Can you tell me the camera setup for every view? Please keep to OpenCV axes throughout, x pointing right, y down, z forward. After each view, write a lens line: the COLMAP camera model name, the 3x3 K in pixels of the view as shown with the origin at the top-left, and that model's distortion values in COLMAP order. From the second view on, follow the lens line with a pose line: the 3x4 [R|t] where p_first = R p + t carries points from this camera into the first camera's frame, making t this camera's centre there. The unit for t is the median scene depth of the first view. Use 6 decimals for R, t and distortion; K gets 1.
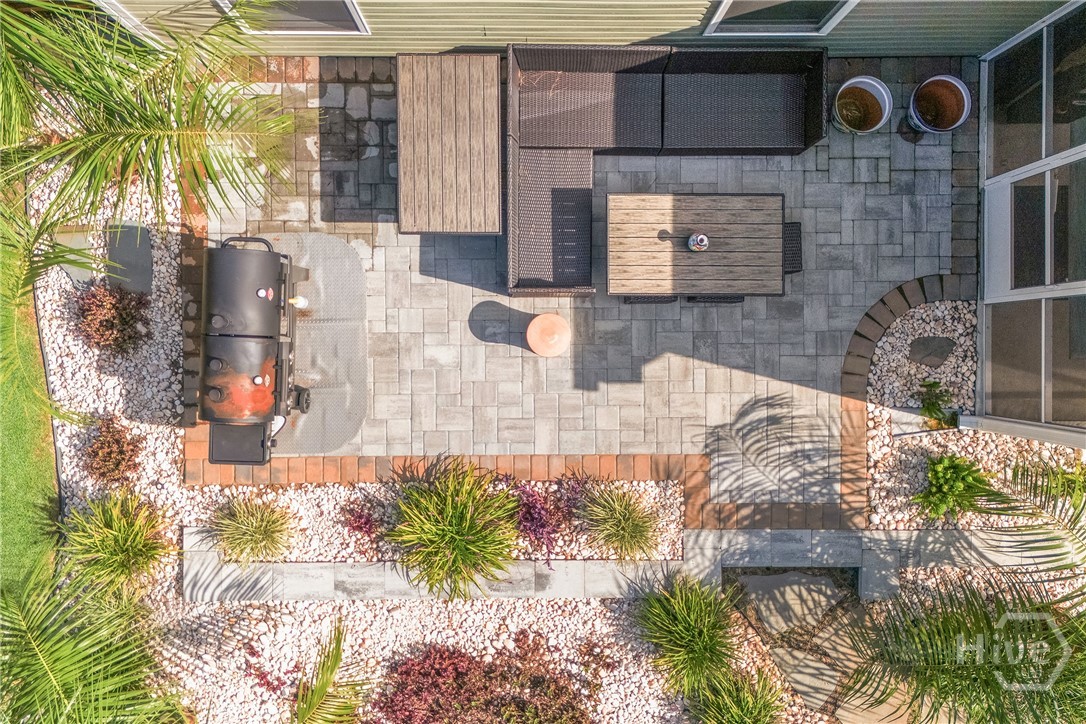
lens RADIAL K [[975.1, 0, 550.0], [0, 975.1, 355.4], [0, 0, 1]] dist [0.133367, -0.355468]
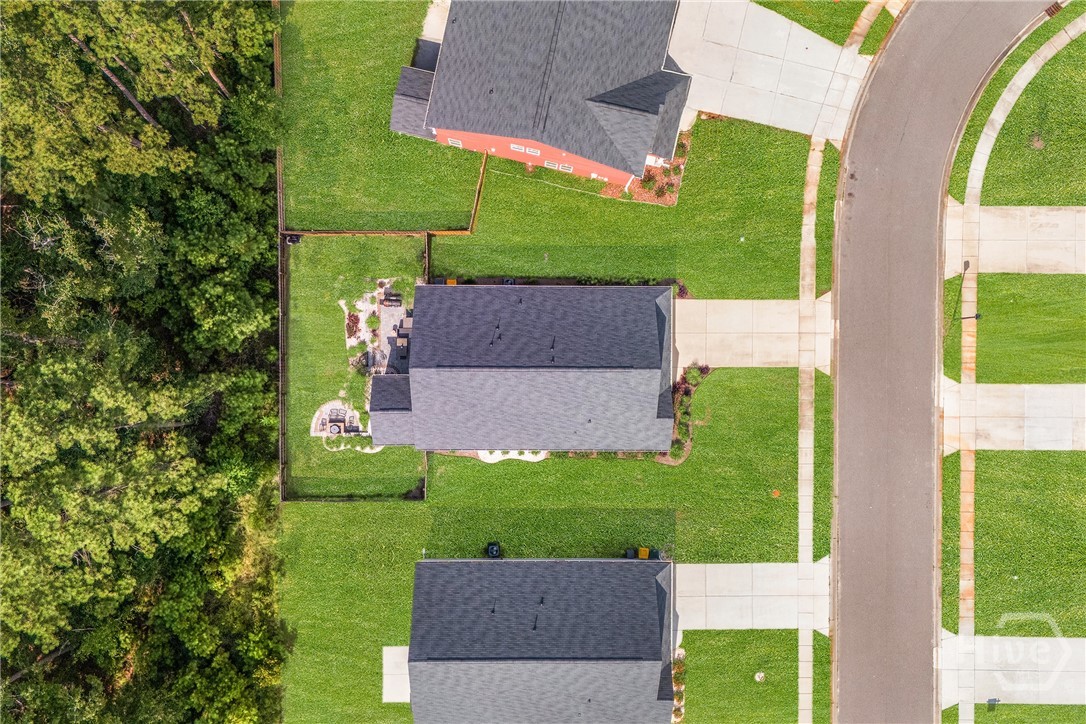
lens RADIAL K [[929.8, 0, 543.0], [0, 929.8, 362.0], [0, 0, 1]] dist [0.092249, -0.165131]
pose [[-0.008381, 0.999958, 0.003818, 0.224564], [-0.999621, -0.008278, -0.026255, -1.189913], [-0.026222, -0.004037, 0.999648, -7.755967]]
